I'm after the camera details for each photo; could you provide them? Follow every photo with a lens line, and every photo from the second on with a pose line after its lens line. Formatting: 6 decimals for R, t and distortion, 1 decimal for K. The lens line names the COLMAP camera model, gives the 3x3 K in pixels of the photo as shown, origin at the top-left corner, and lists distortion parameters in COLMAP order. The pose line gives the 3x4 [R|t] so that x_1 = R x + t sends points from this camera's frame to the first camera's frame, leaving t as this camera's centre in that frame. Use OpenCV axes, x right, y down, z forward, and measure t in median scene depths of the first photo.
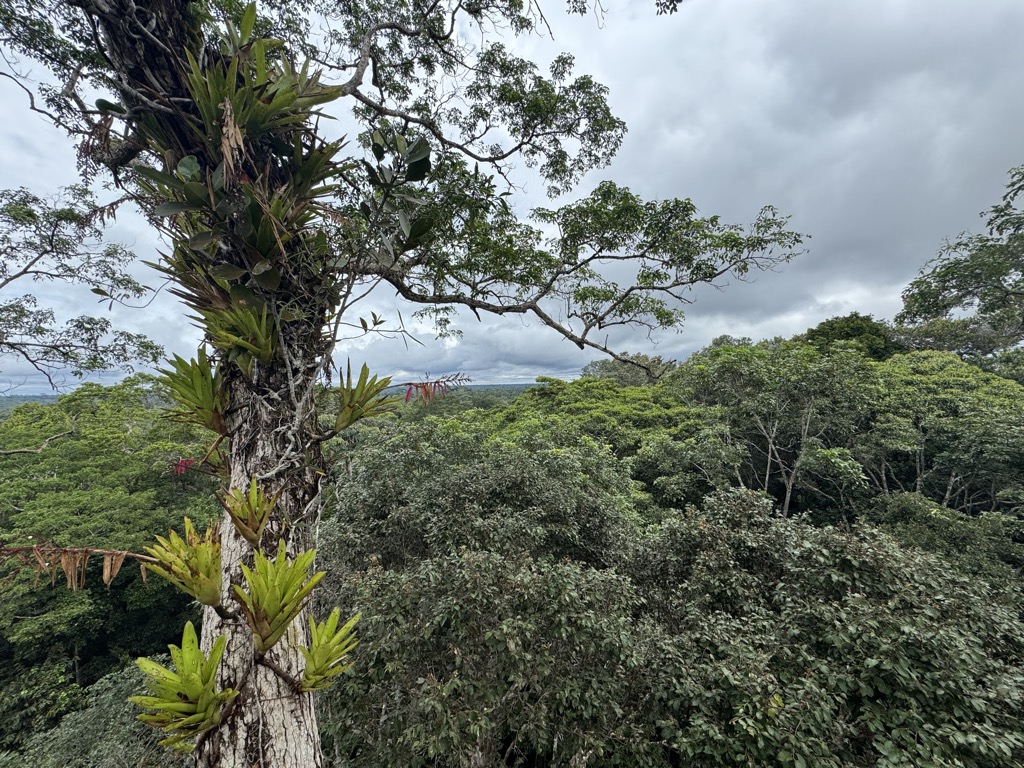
lens RADIAL K [[405.5, 0, 513.8], [0, 405.5, 386.0], [0, 0, 1]] dist [-0.000544, -0.000169]
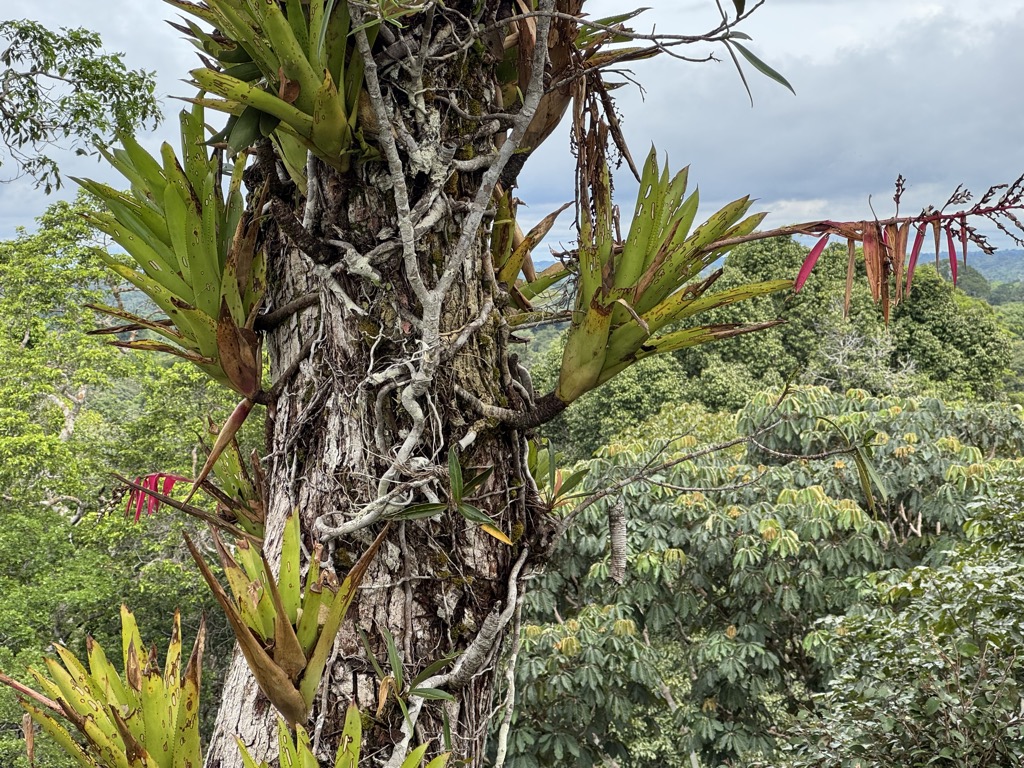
lens RADIAL K [[2263.1, 0, 512.1], [0, 2263.1, 382.8], [0, 0, 1]] dist [0.228346, 0.000000]
pose [[0.844301, 0.033626, -0.534813, 0.400045], [-0.000194, 0.998048, 0.062445, 0.004663], [0.535869, -0.052618, 0.842660, -0.362198]]
